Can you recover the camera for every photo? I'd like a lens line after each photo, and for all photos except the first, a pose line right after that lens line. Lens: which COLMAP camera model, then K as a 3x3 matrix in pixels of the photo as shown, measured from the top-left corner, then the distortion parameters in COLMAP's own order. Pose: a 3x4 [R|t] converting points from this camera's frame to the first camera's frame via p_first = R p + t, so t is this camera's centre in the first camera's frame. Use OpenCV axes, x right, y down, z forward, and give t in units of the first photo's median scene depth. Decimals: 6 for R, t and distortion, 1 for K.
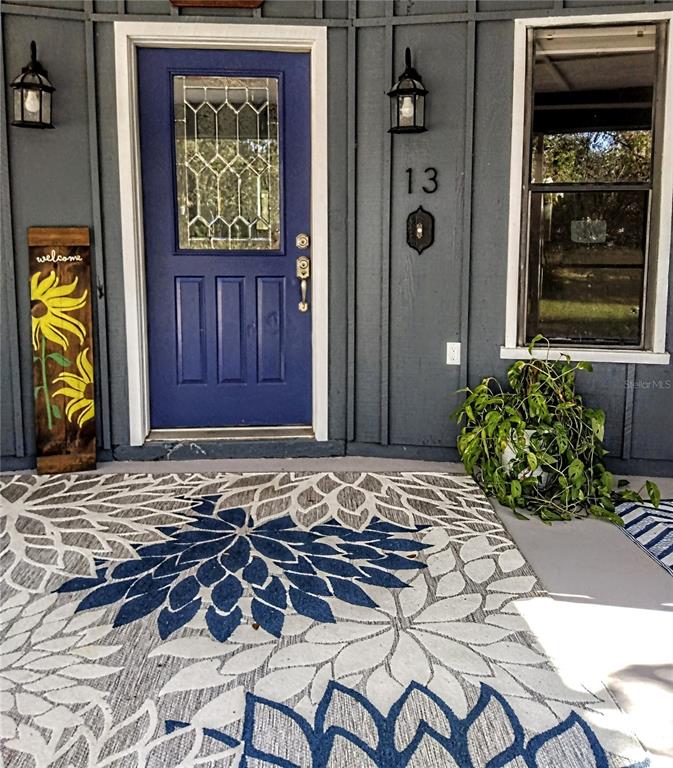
lens RADIAL K [[697.9, 0, 345.2], [0, 697.9, 314.3], [0, 0, 1]] dist [-0.022715, 0.000000]
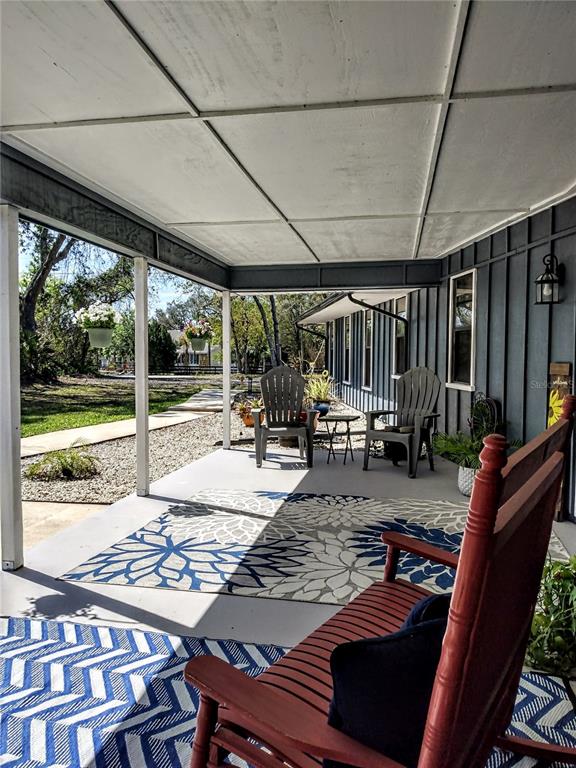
lens RADIAL K [[598.8, 0, 289.1], [0, 598.8, 386.4], [0, 0, 1]] dist [0.025413, -0.058365]
pose [[-0.258578, 0.048121, -0.964791, 1.496077], [-0.132441, 0.987561, 0.084753, -0.147173], [0.956868, 0.149693, -0.248988, 1.038221]]
